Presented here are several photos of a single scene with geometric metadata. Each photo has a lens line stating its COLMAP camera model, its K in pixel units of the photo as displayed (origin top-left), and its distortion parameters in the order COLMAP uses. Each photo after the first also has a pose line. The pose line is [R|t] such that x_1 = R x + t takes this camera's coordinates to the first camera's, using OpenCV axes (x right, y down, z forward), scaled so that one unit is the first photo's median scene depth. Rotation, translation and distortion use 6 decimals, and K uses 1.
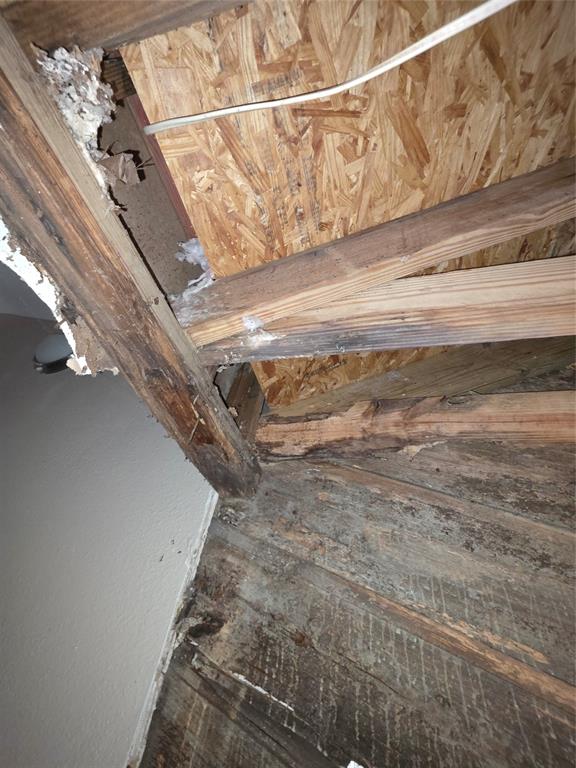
lens RADIAL K [[347.1, 0, 285.9], [0, 347.1, 379.6], [0, 0, 1]] dist [-0.000754, 0.001016]
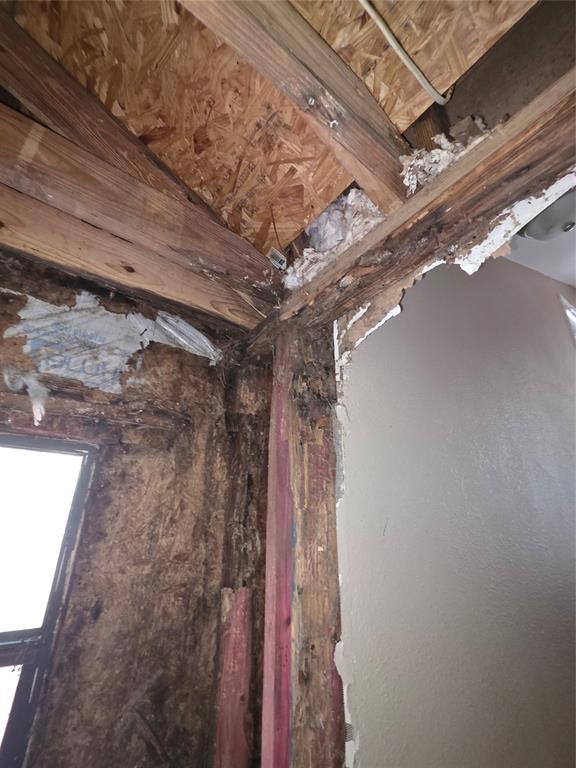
lens RADIAL K [[347.1, 0, 286.0], [0, 347.1, 380.6], [0, 0, 1]] dist [-0.000754, 0.001016]
pose [[-0.614456, -0.449165, -0.648610, 0.245845], [0.466377, 0.456305, -0.757812, 0.338093], [0.636346, -0.768139, -0.070900, -0.053753]]
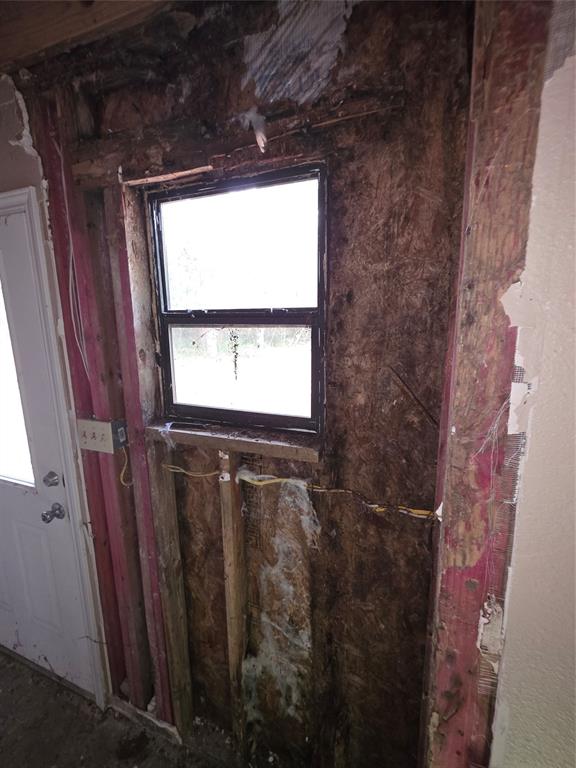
lens RADIAL K [[347.1, 0, 287.6], [0, 347.1, 380.9], [0, 0, 1]] dist [-0.000754, 0.001016]
pose [[-0.983933, -0.151897, 0.093823, -0.449660], [-0.178511, 0.828038, -0.531495, 0.661368], [0.003043, -0.539704, -0.841849, -0.089111]]
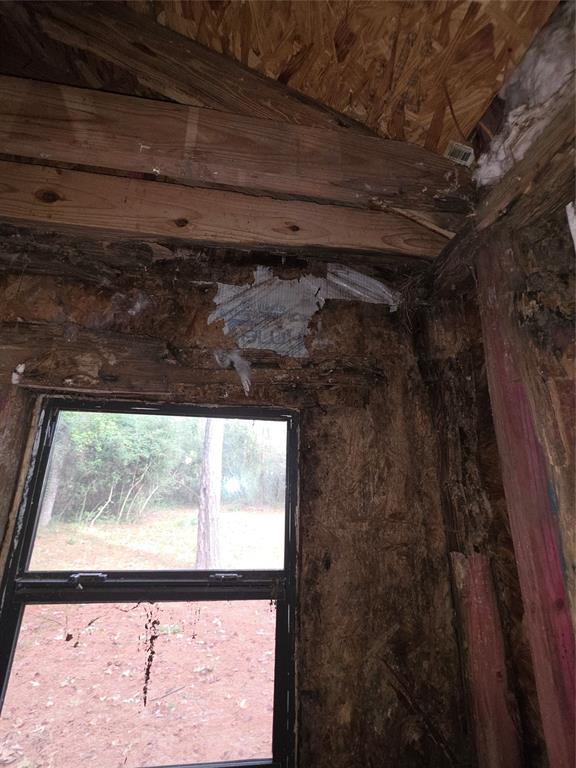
lens RADIAL K [[347.1, 0, 286.7], [0, 347.1, 380.1], [0, 0, 1]] dist [-0.000754, 0.001016]
pose [[-0.909885, -0.266733, -0.317748, 0.224786], [0.153051, 0.496066, -0.854689, 0.213129], [0.385598, -0.826300, -0.410539, -0.160170]]
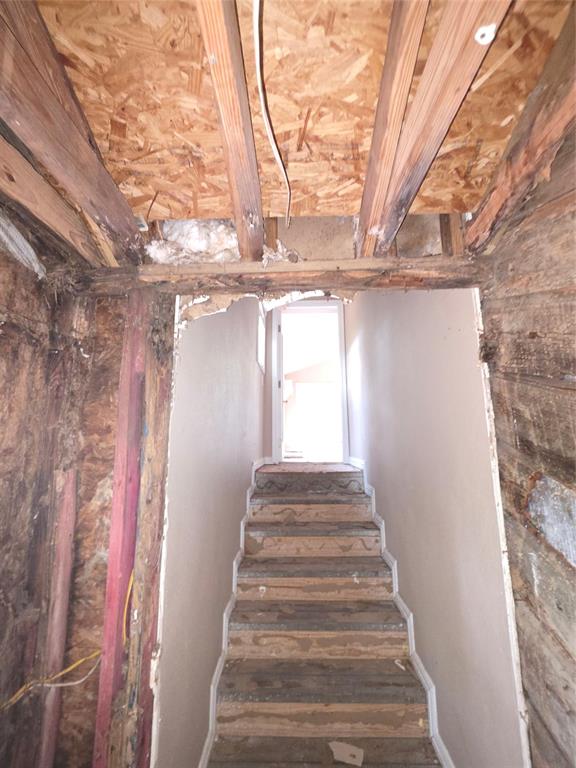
lens RADIAL K [[347.1, 0, 284.9], [0, 347.1, 380.9], [0, 0, 1]] dist [-0.000754, 0.001016]
pose [[0.214995, -0.317780, -0.923468, 1.215242], [0.704386, 0.705434, -0.078761, 0.206738], [0.676474, -0.633545, 0.375504, -0.523162]]
